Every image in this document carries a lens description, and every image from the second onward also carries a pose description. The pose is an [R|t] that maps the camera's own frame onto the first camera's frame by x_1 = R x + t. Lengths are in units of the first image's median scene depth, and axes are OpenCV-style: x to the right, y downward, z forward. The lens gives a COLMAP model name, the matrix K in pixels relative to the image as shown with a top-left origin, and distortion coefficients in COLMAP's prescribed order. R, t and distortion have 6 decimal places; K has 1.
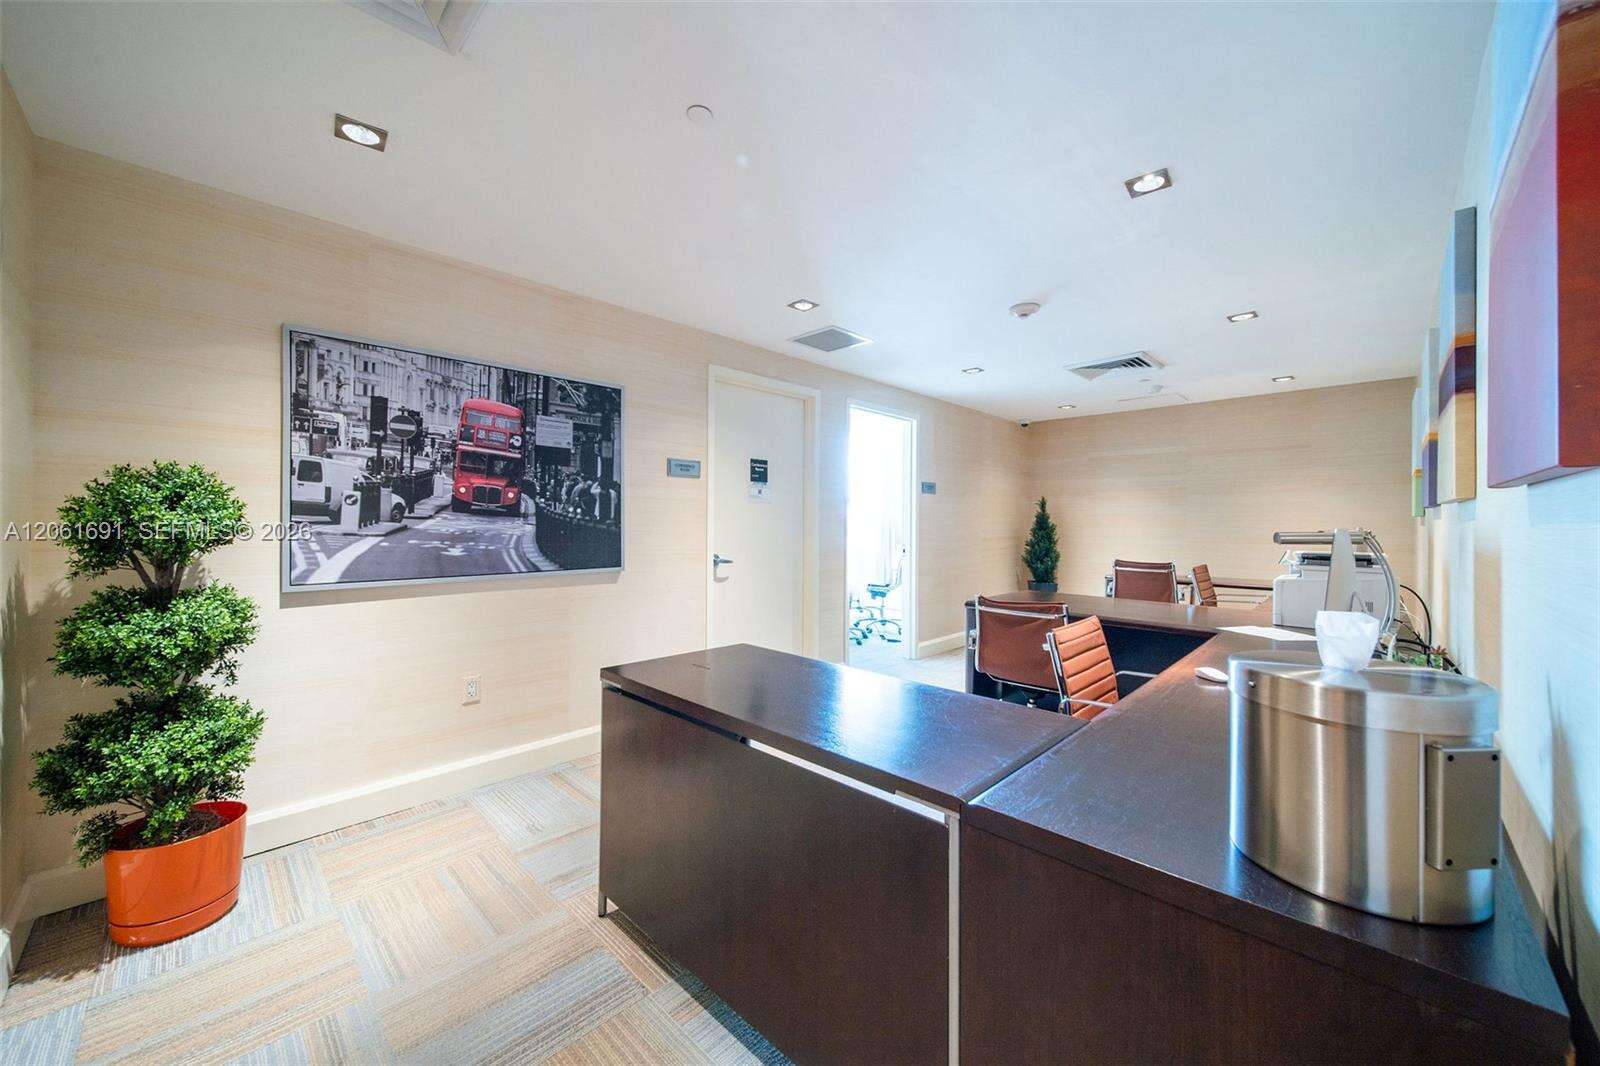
lens RADIAL K [[595.9, 0, 798.5], [0, 595.9, 523.8], [0, 0, 1]] dist [0.000051, 0.000002]
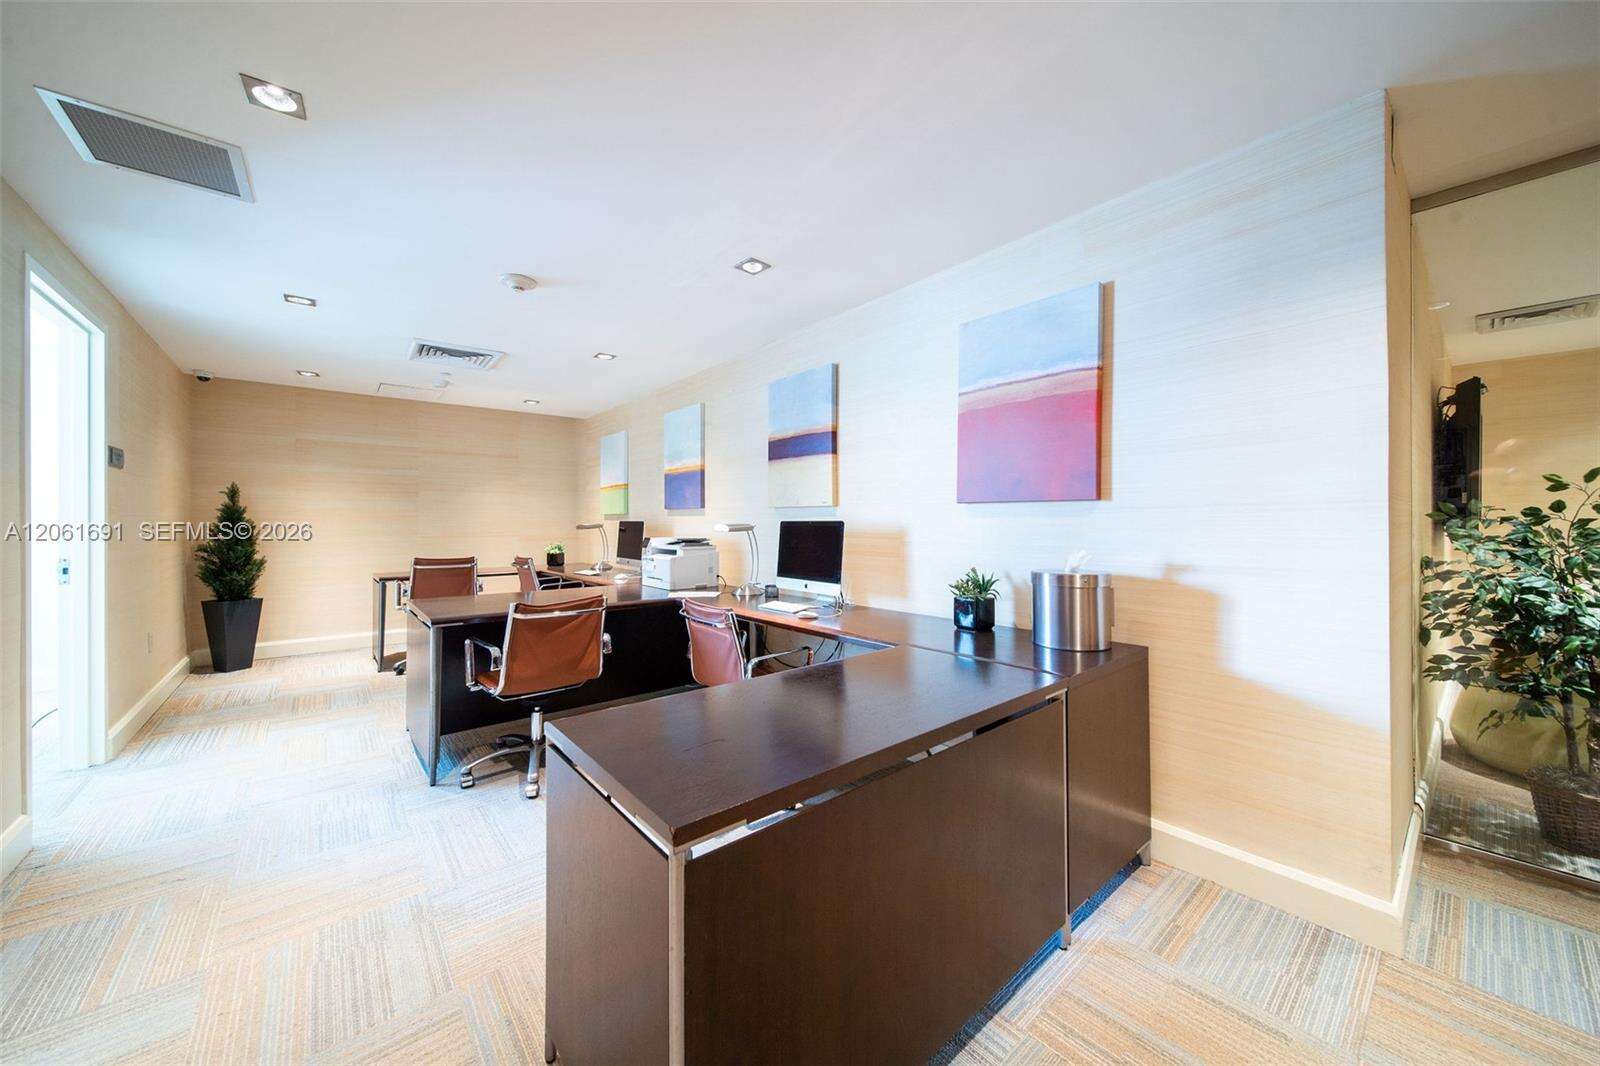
lens RADIAL K [[569.3, 0, 798.3], [0, 569.3, 523.3], [0, 0, 1]] dist [-0.000247, -0.000517]
pose [[0.099438, -0.005387, 0.995029, -0.285477], [0.003470, 0.999981, 0.005067, 0.003267], [-0.995038, 0.002949, 0.099455, 0.317334]]
